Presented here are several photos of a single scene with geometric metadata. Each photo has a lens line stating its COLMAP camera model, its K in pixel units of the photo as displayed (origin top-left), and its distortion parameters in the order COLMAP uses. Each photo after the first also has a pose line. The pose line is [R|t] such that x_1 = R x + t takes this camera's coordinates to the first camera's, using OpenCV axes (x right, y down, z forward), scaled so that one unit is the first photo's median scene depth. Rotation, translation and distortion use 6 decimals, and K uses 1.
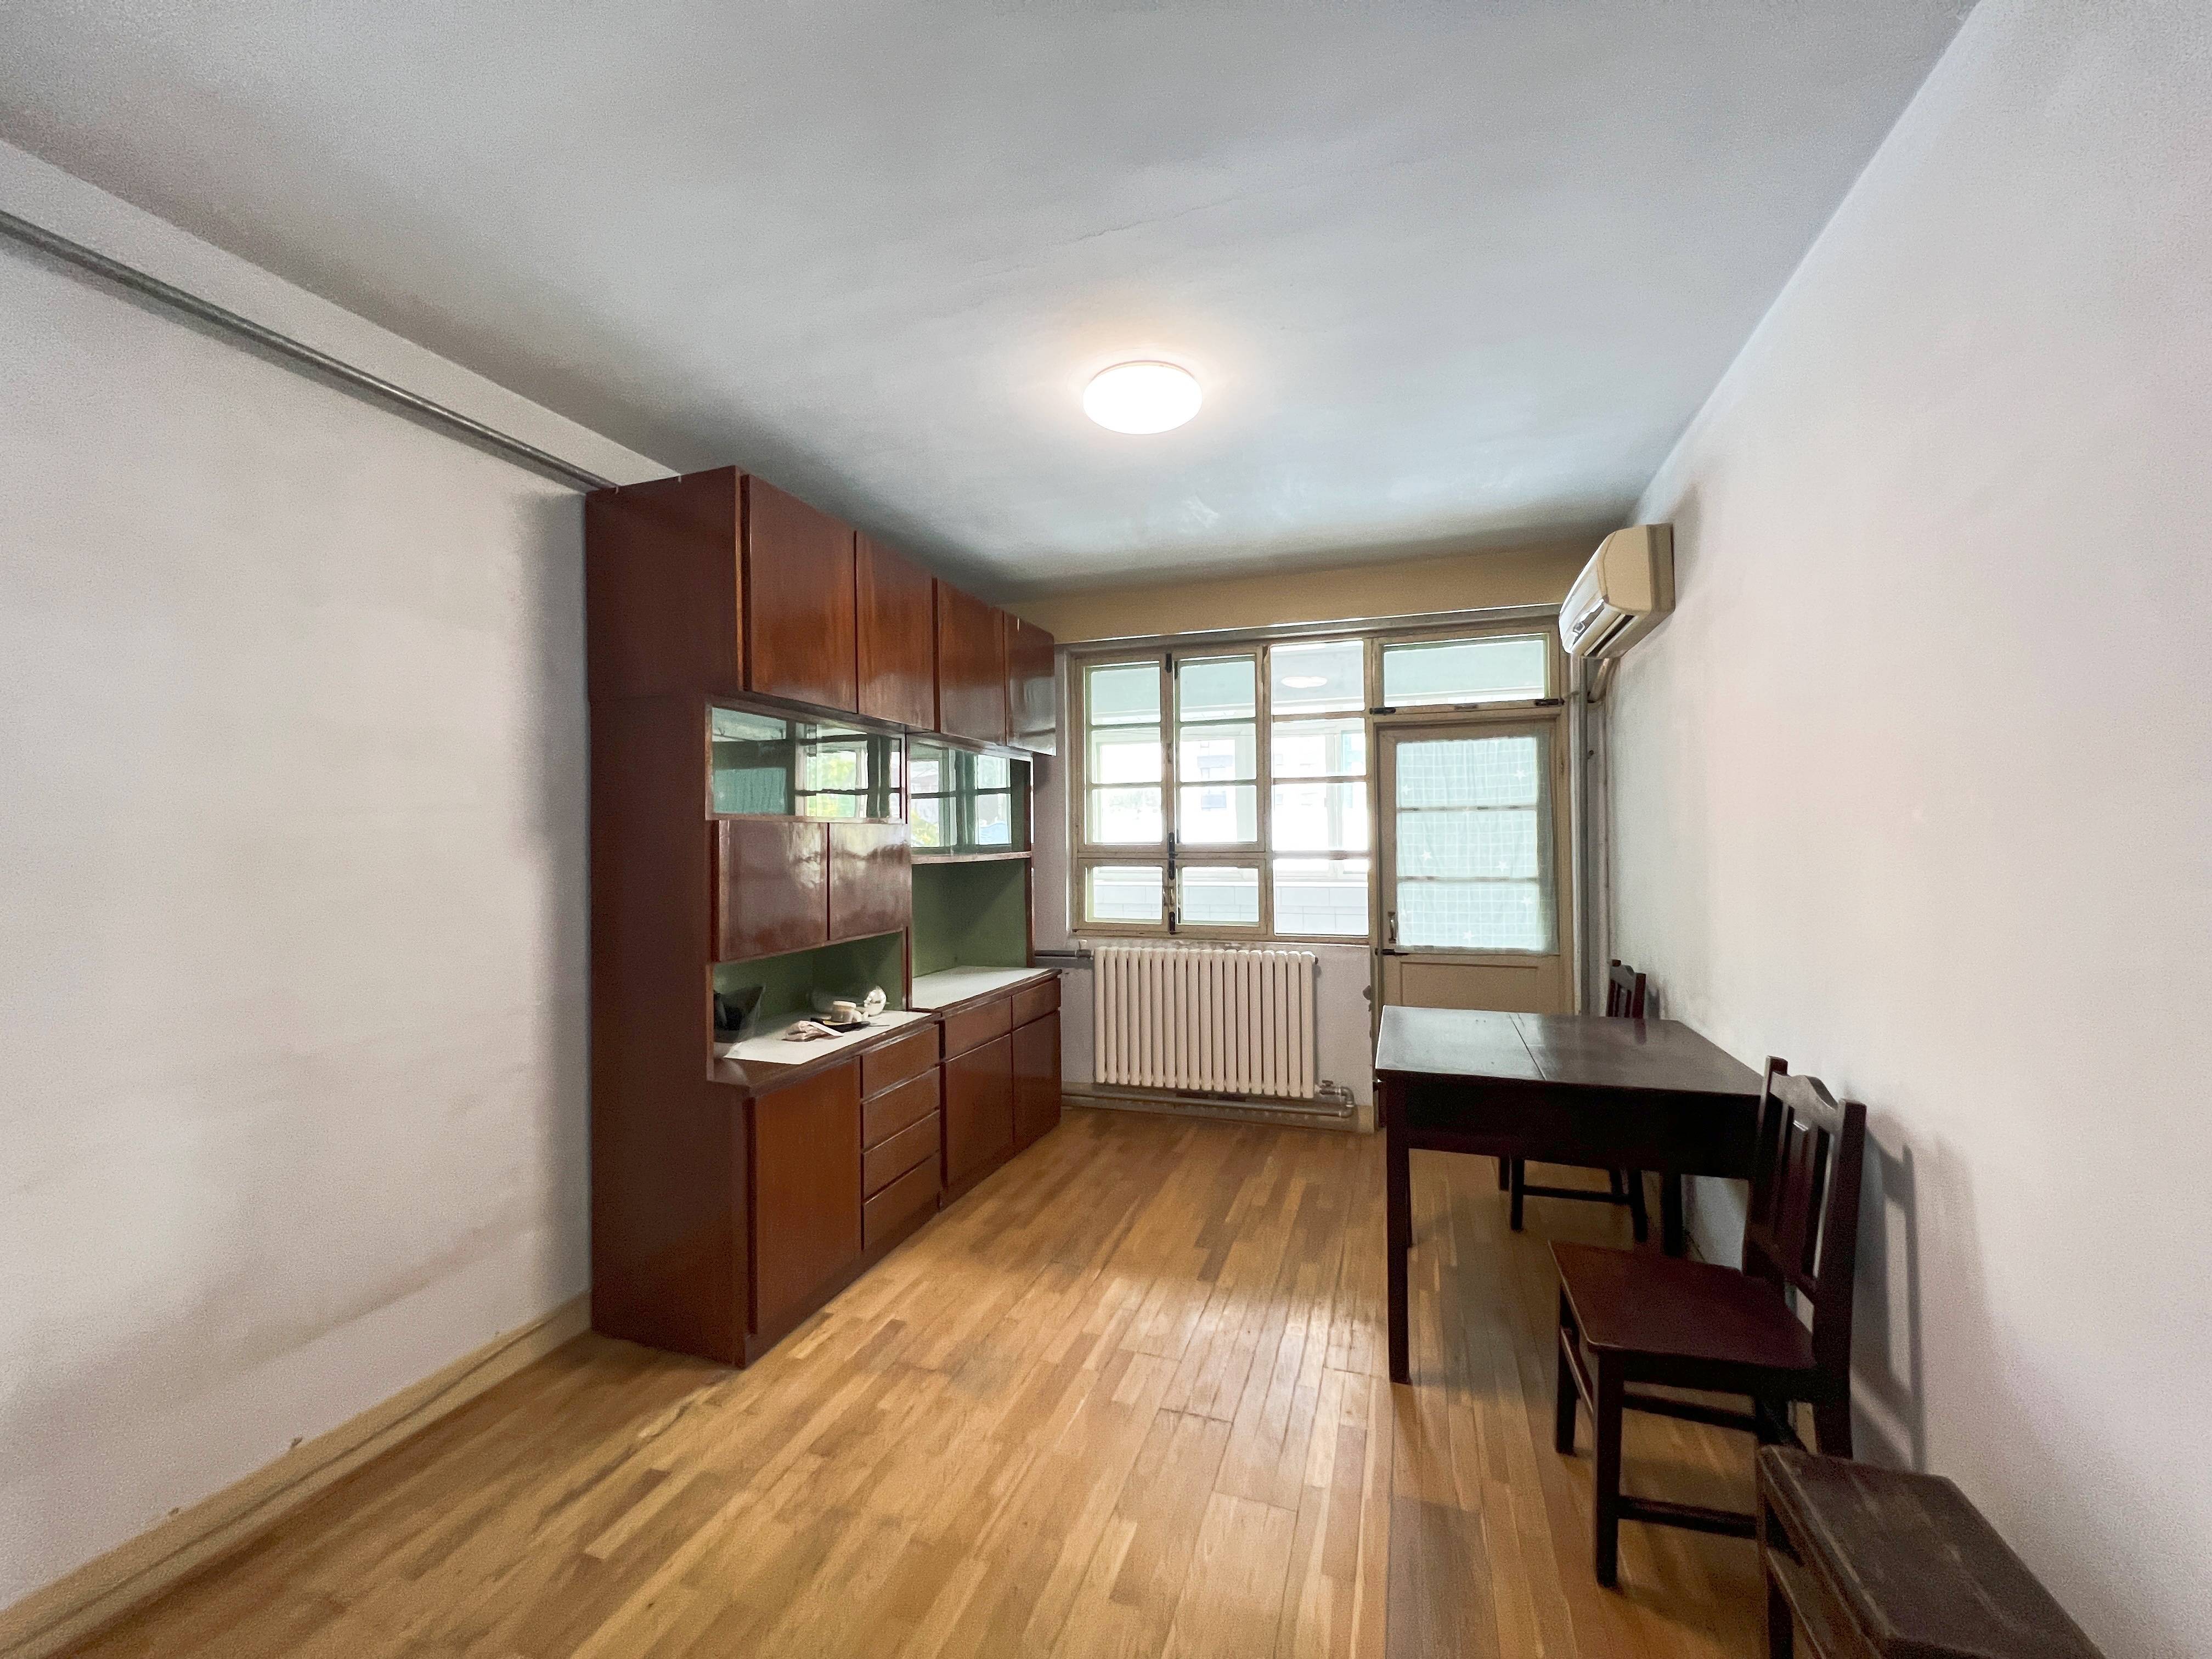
lens RADIAL K [[887.0, 0, 1114.7], [0, 887.0, 829.3], [0, 0, 1]] dist [0.001148, 0.000328]
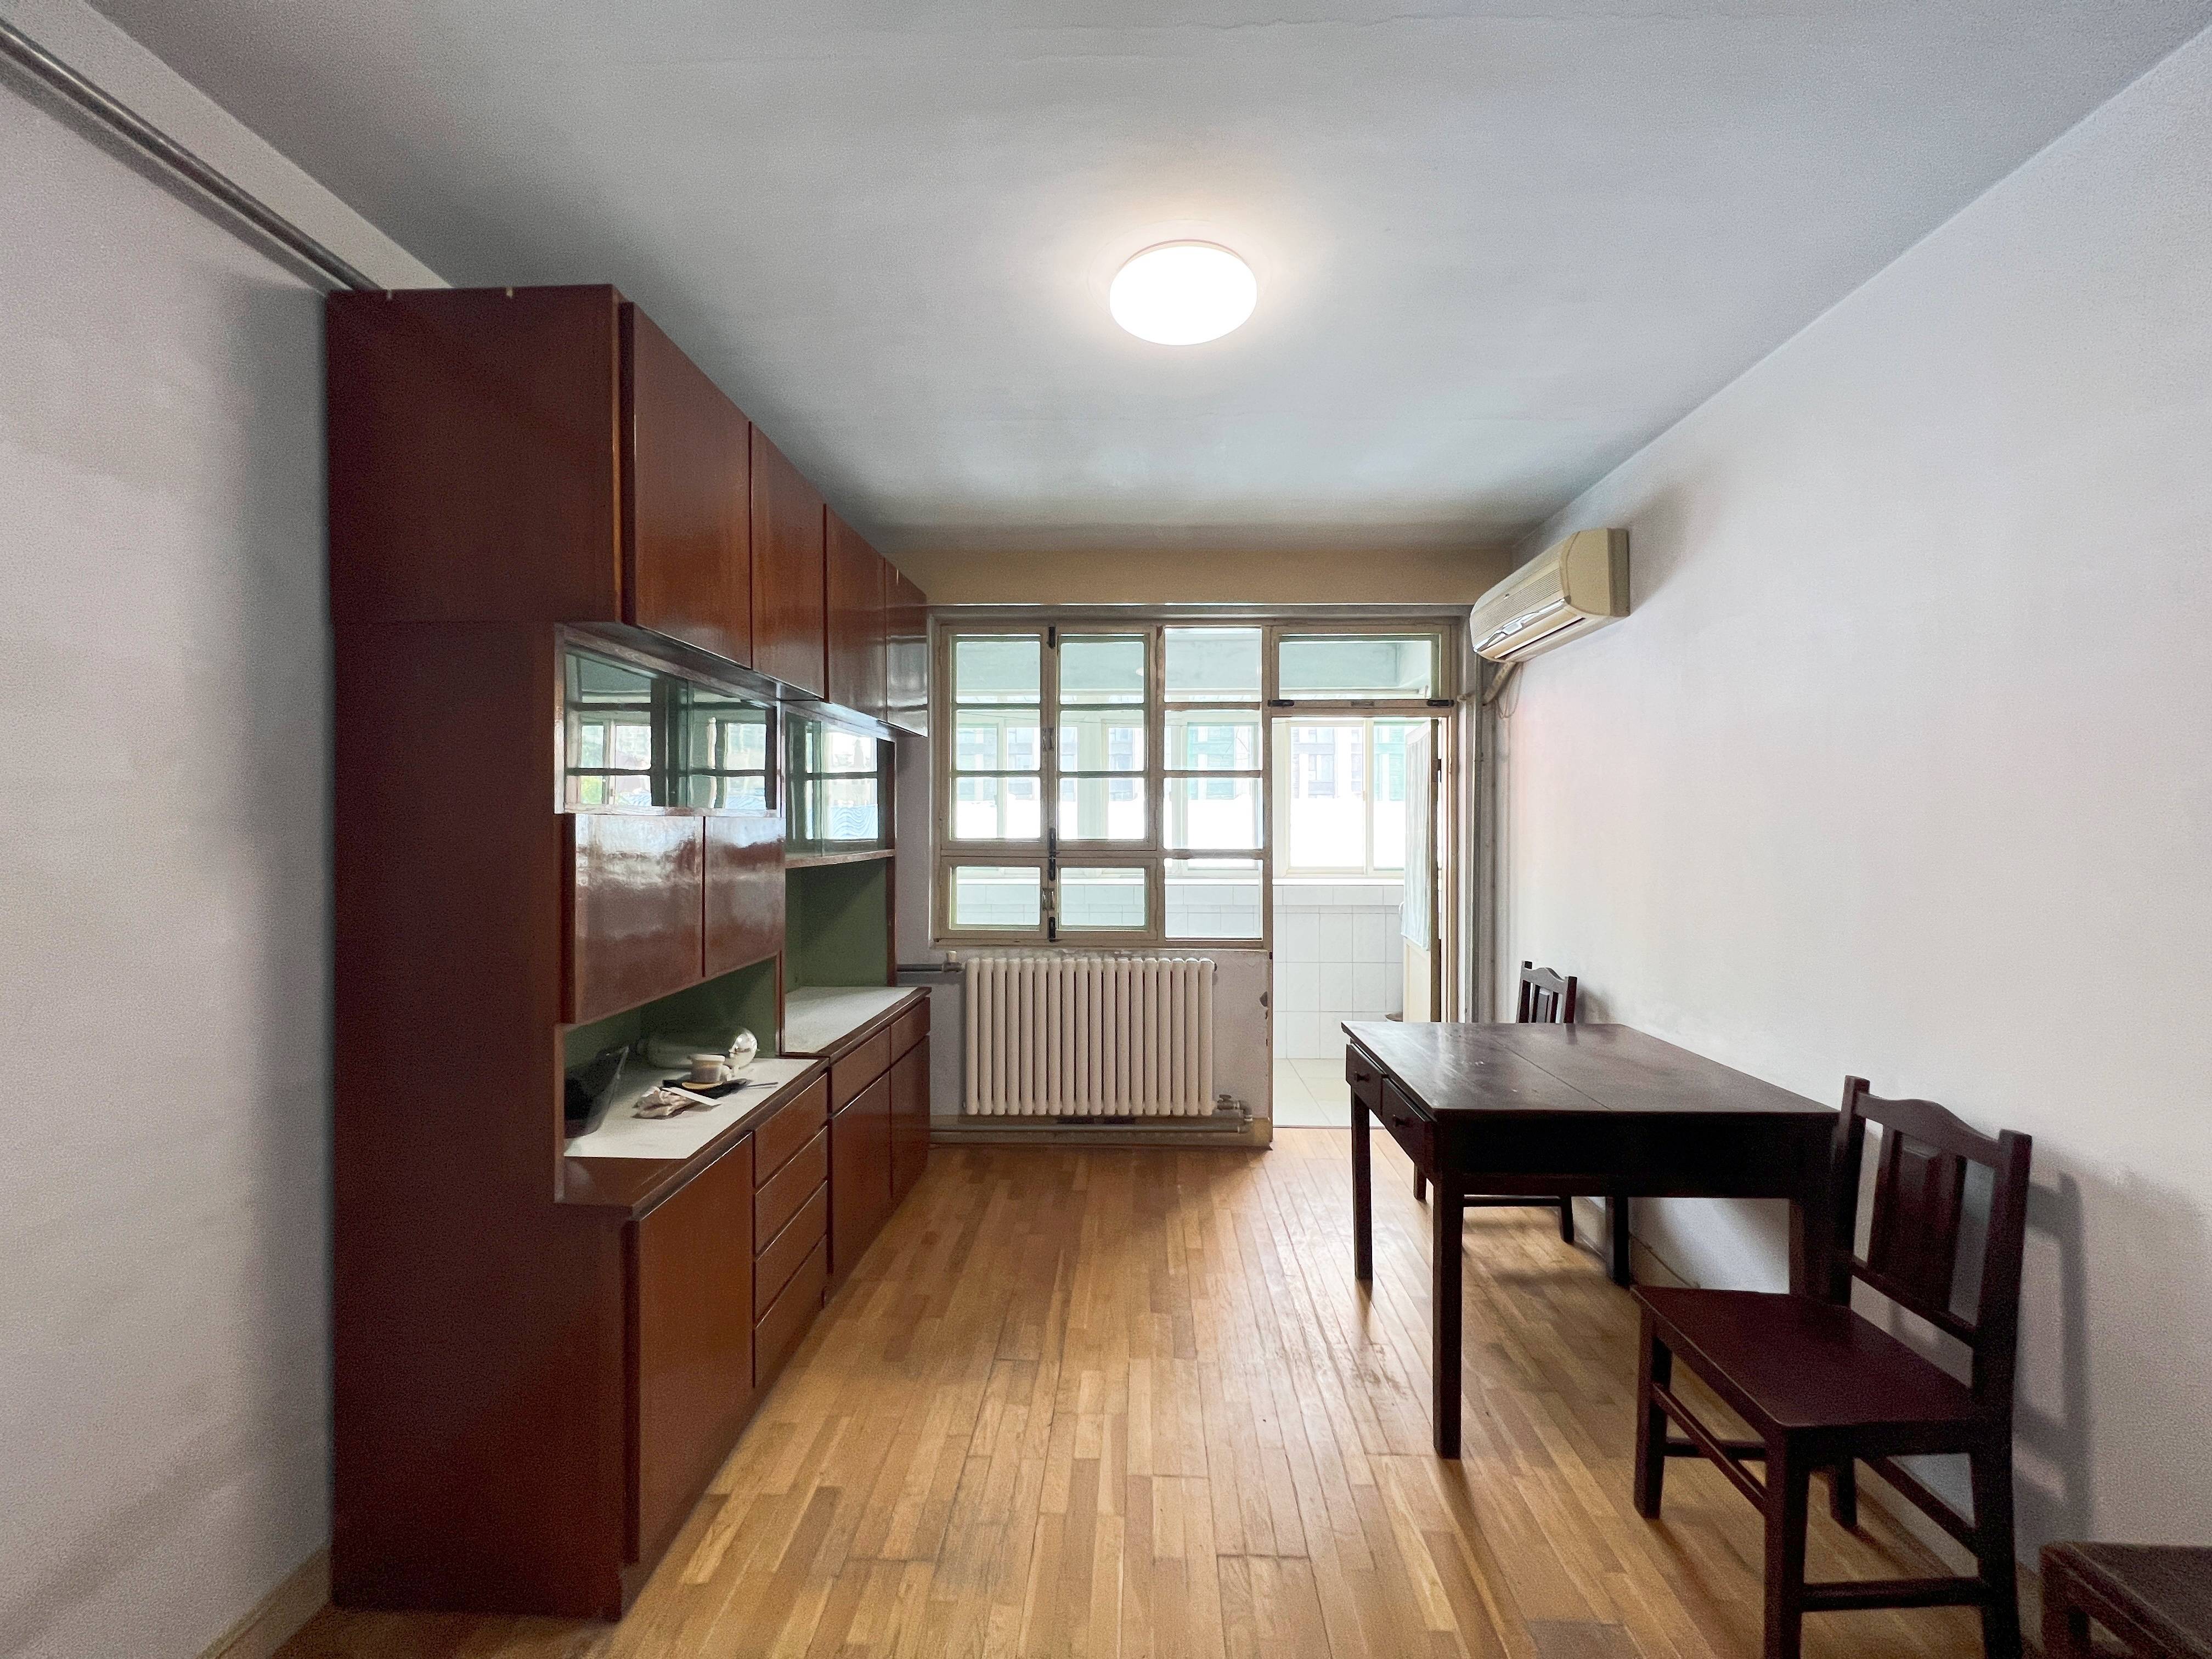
lens RADIAL K [[887.0, 0, 1117.4], [0, 887.0, 828.0], [0, 0, 1]] dist [0.001148, 0.000328]
pose [[0.957868, 0.010335, 0.287023, -0.190226], [-0.013663, 0.999861, 0.009595, -0.008655], [-0.286884, -0.013113, 0.957876, 0.184298]]
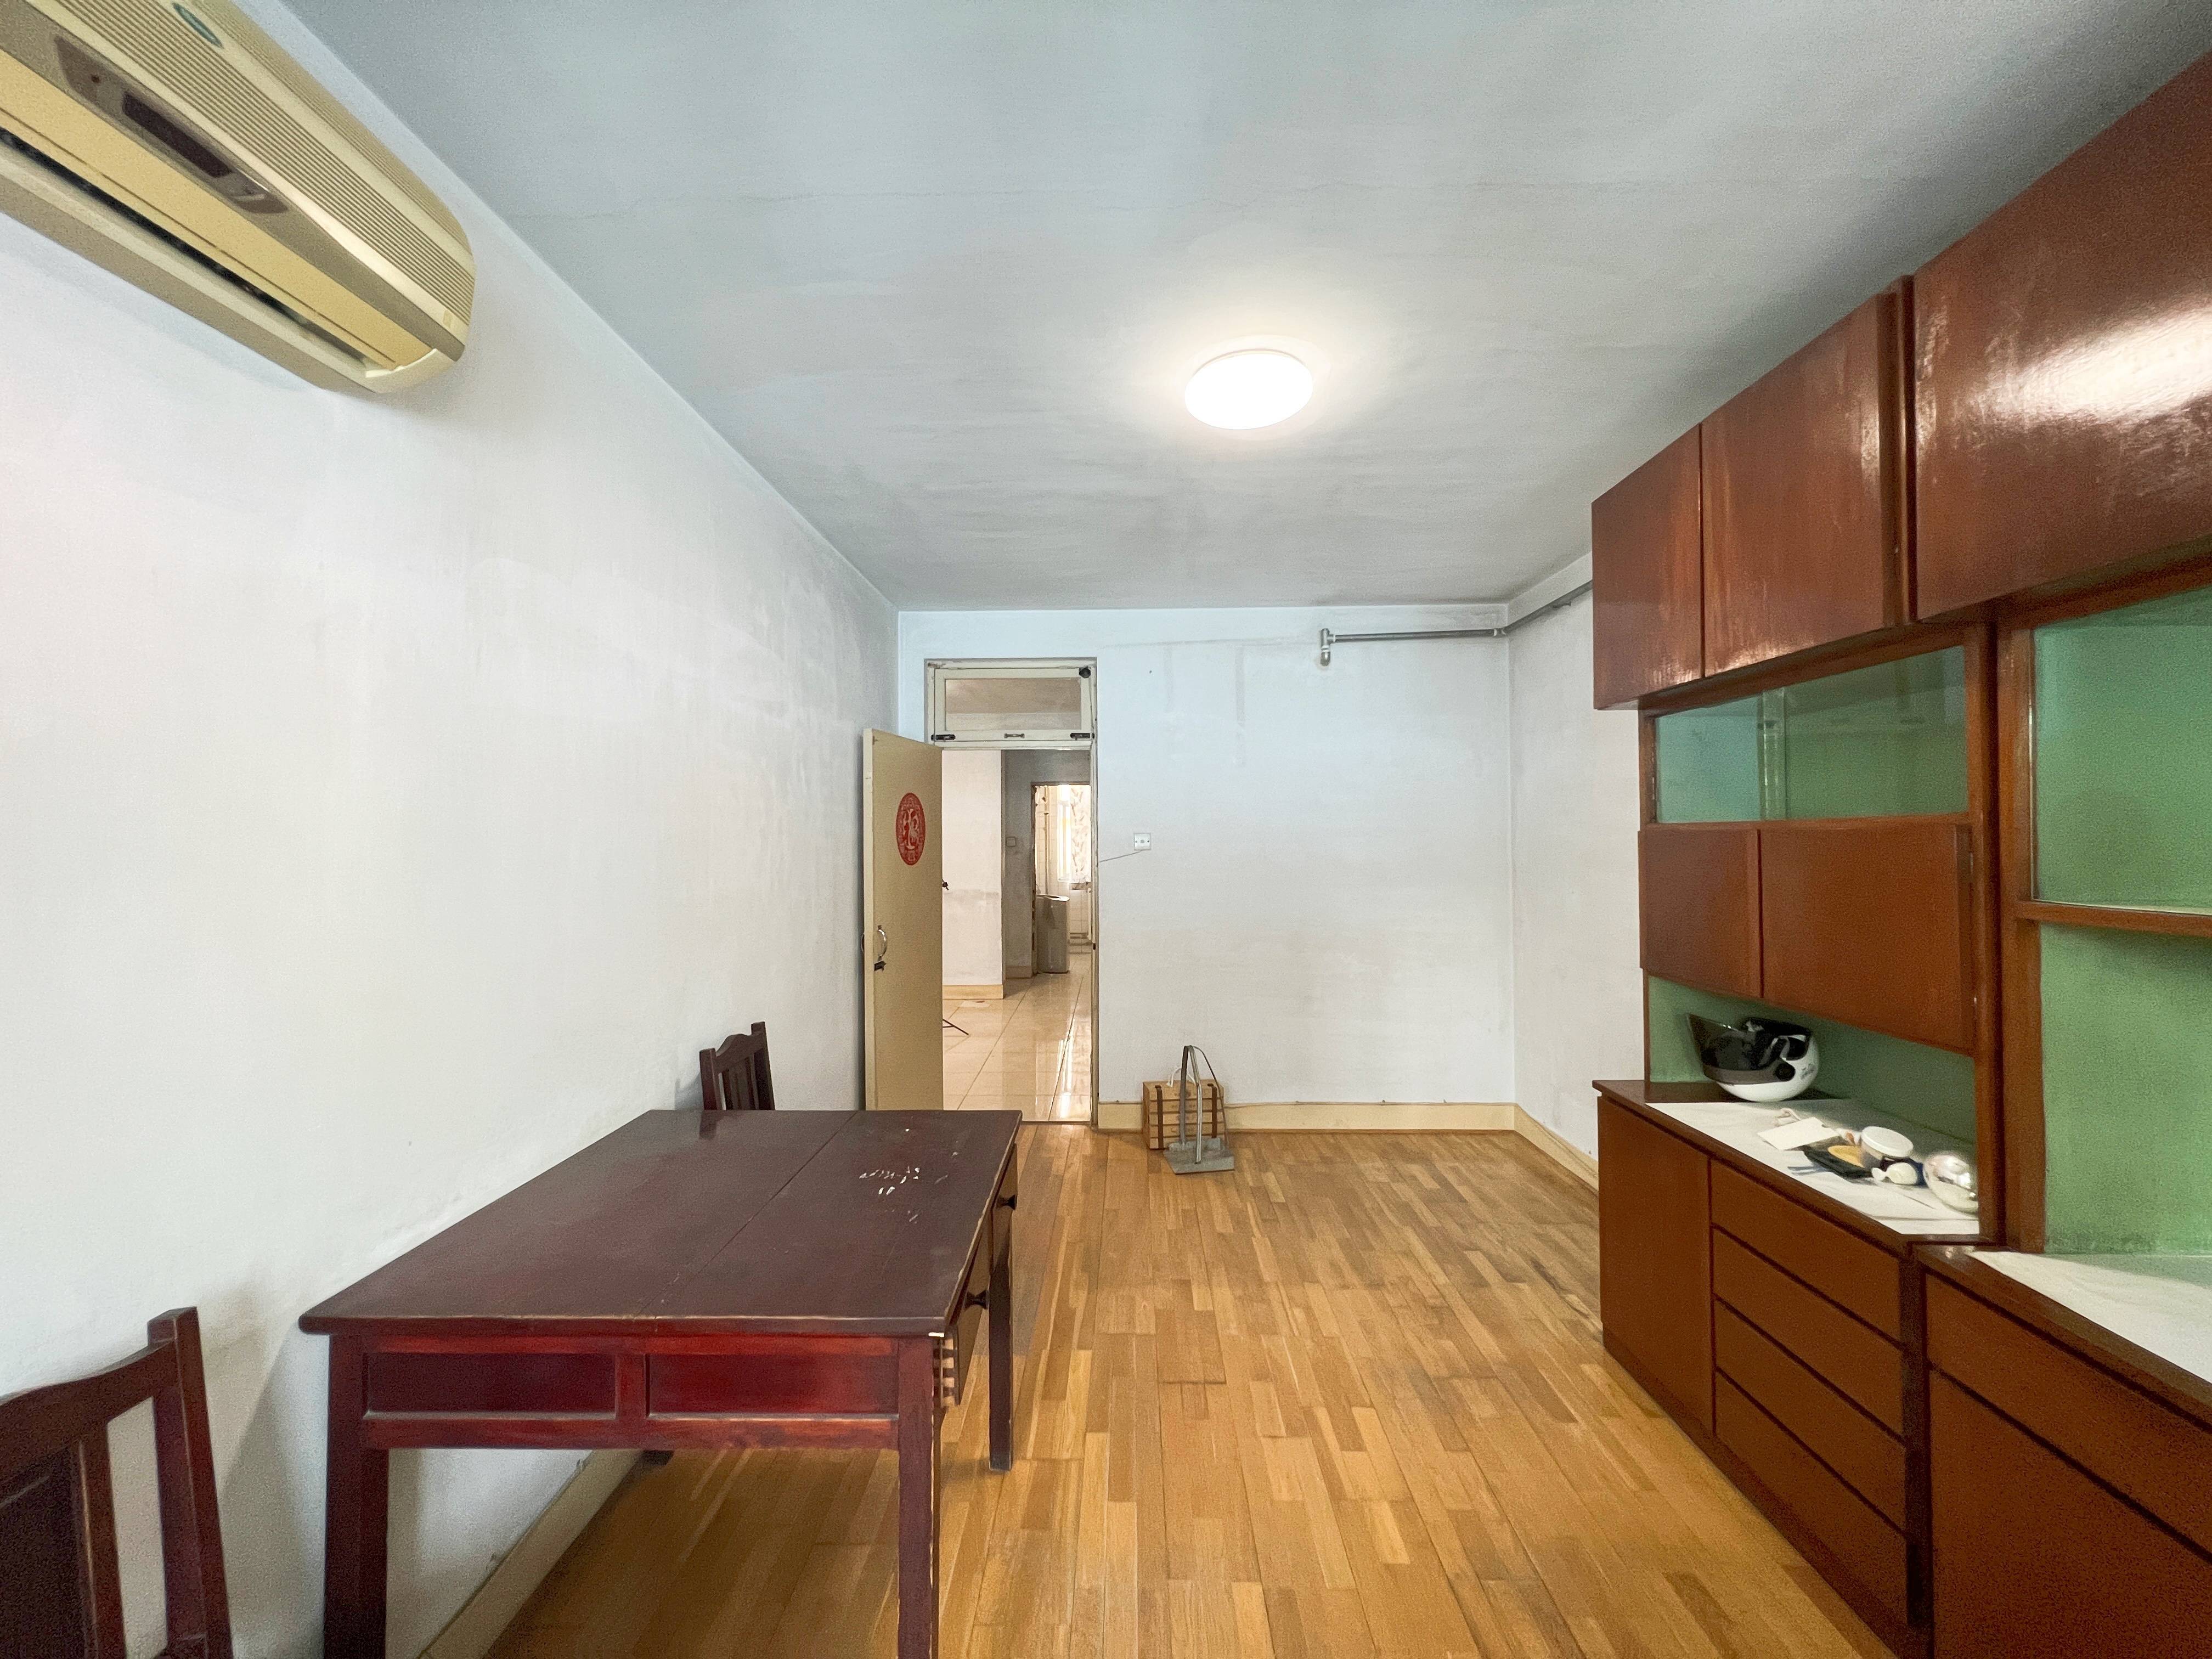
lens RADIAL K [[887.0, 0, 1107.9], [0, 887.0, 836.4], [0, 0, 1]] dist [0.001148, 0.000328]
pose [[-0.955491, 0.016014, -0.294587, 0.346900], [0.020774, 0.999699, -0.013035, -0.004475], [0.294289, -0.018575, -0.955536, 1.397337]]
